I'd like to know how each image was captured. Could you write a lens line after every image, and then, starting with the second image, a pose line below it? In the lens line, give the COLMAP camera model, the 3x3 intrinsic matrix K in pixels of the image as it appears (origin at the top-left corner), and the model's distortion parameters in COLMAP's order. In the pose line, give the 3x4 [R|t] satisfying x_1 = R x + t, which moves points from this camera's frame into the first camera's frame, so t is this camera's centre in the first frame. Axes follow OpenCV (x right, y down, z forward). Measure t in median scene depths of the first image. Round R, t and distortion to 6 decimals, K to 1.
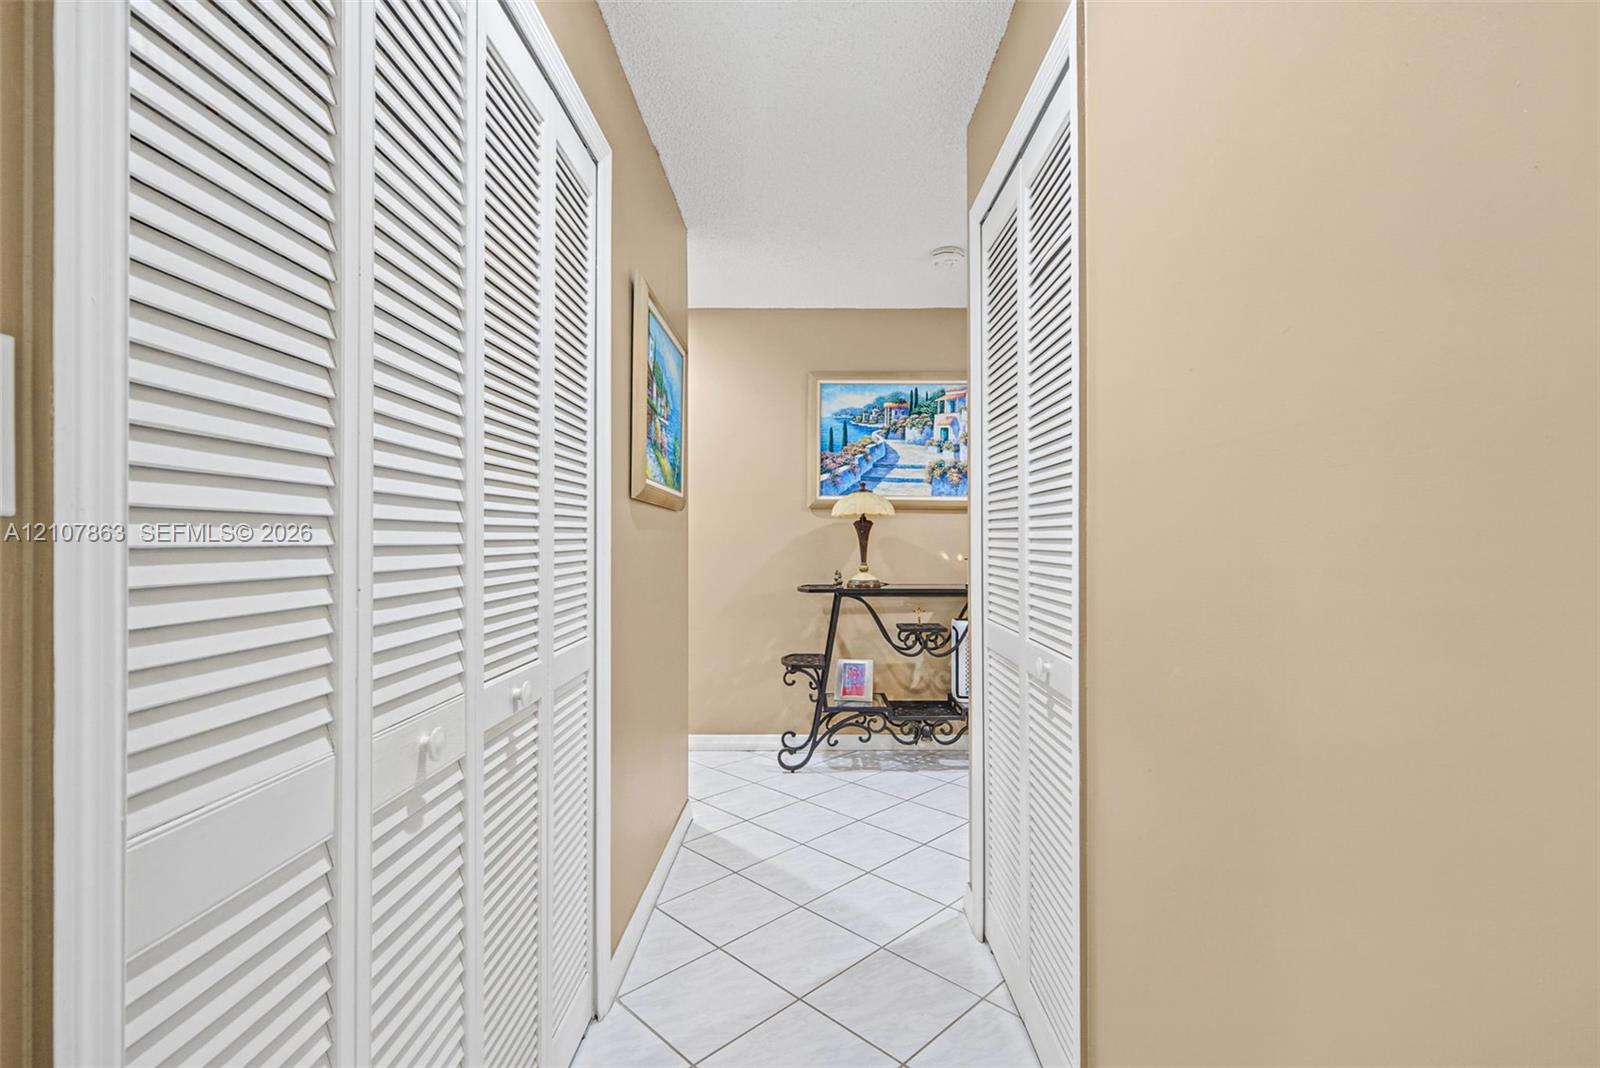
lens RADIAL K [[725.2, 0, 807.2], [0, 725.2, 534.7], [0, 0, 1]] dist [0.000898, -0.000045]
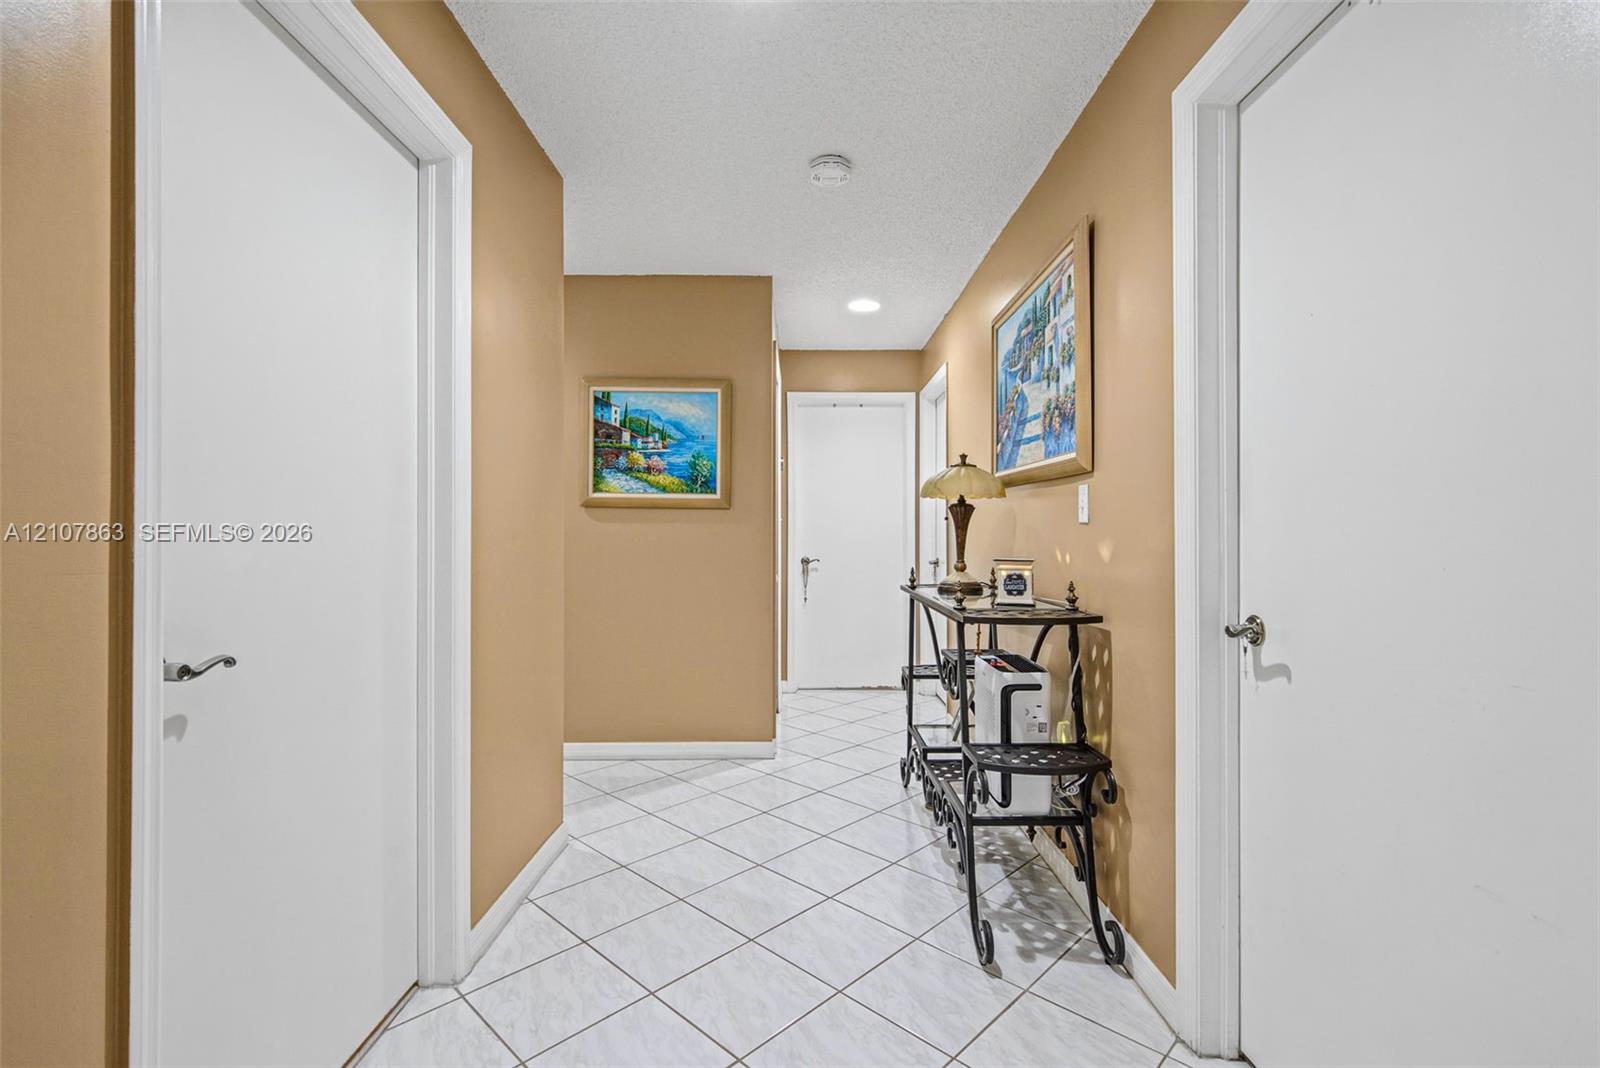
lens RADIAL K [[725.2, 0, 805.9], [0, 725.2, 532.8], [0, 0, 1]] dist [0.000898, -0.000045]
pose [[0.014412, 0.007761, -0.999866, 0.867602], [0.013192, 0.999881, 0.007952, 0.003232], [0.999809, -0.013305, 0.014308, 0.857641]]
